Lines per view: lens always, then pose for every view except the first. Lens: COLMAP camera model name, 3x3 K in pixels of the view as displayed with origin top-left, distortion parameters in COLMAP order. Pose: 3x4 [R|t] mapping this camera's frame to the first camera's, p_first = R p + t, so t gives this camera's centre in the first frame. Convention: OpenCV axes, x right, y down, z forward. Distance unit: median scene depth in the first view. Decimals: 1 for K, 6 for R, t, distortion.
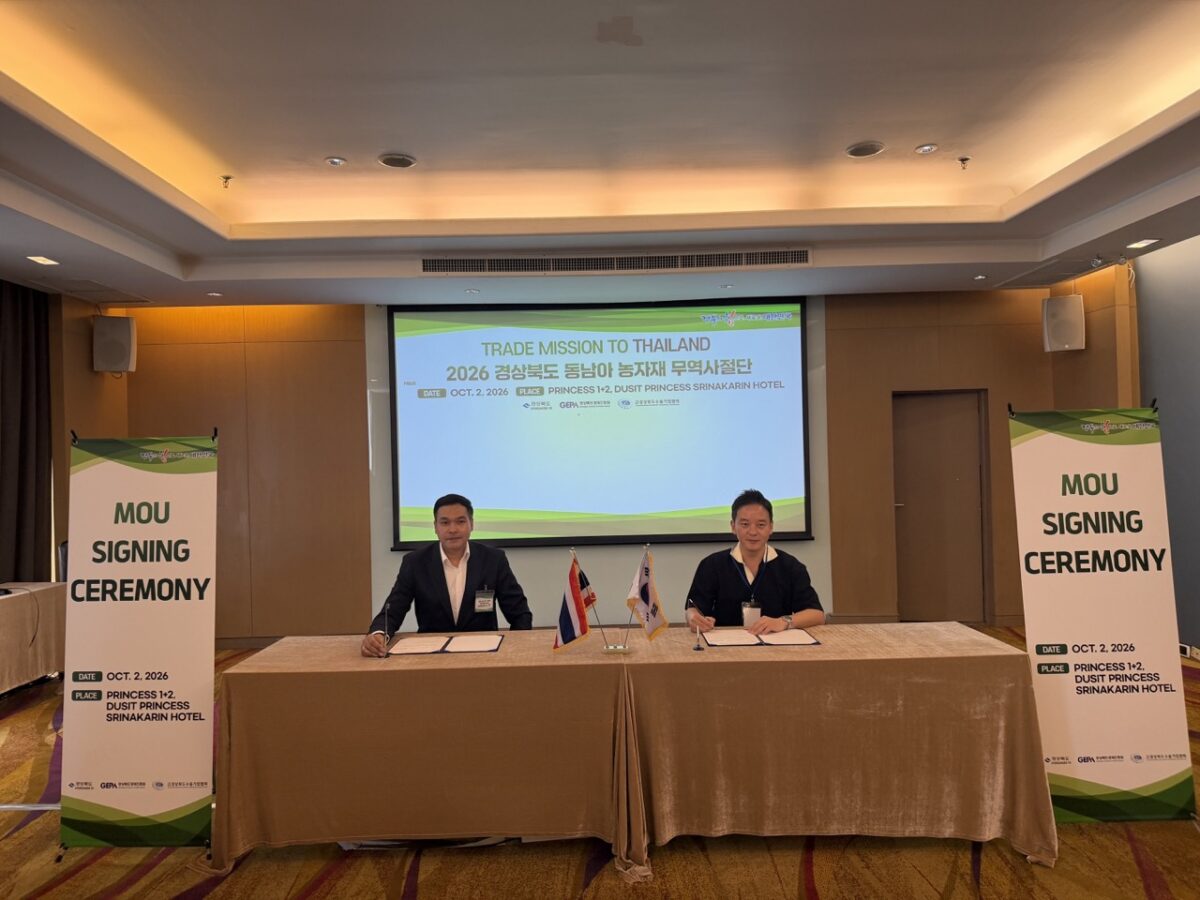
lens RADIAL K [[836.9, 0, 613.6], [0, 836.9, 458.5], [0, 0, 1]] dist [0.020480, -0.021953]
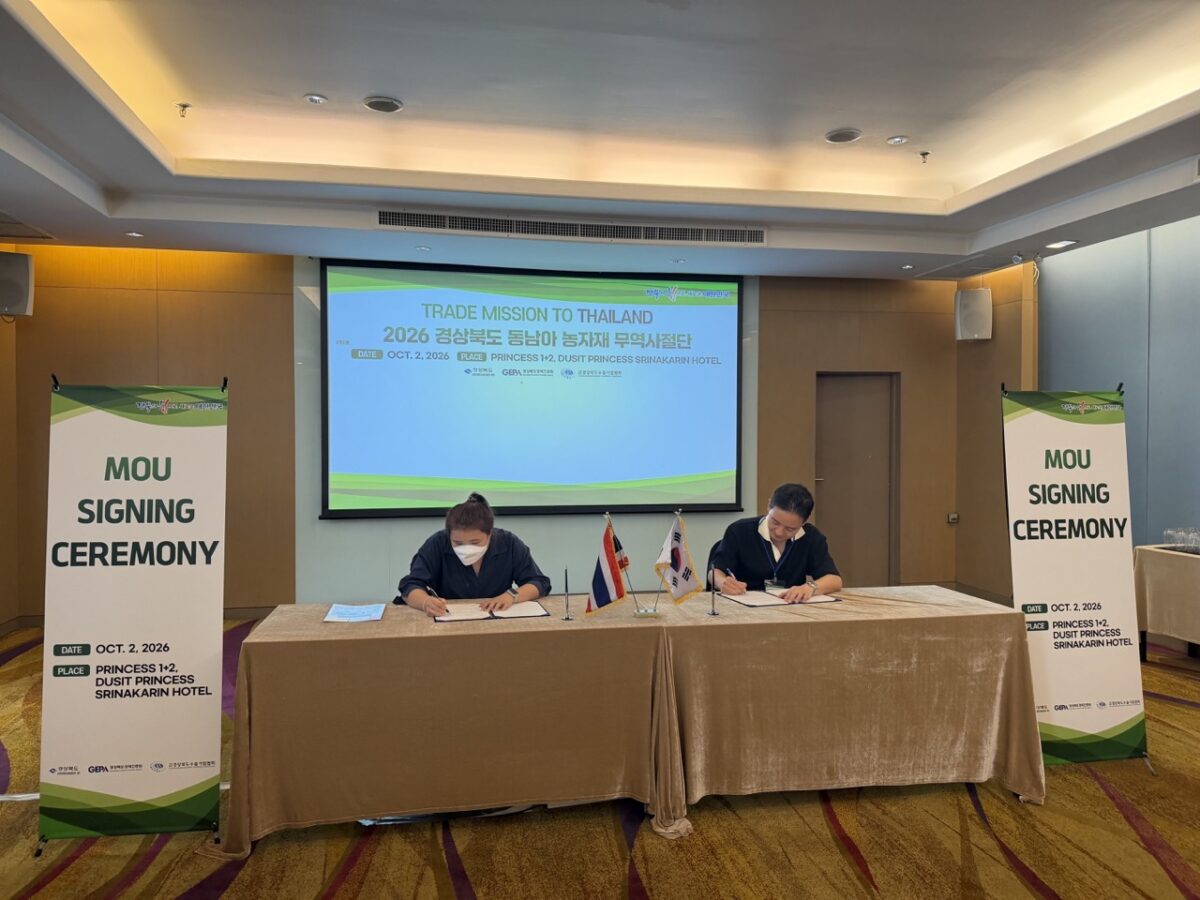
lens RADIAL K [[836.9, 0, 617.3], [0, 836.9, 449.5], [0, 0, 1]] dist [0.020480, -0.021953]
pose [[0.984401, 0.022594, 0.174483, -0.207053], [-0.025787, 0.999539, 0.016050, 0.015816], [-0.174040, -0.020299, 0.984529, 0.019612]]
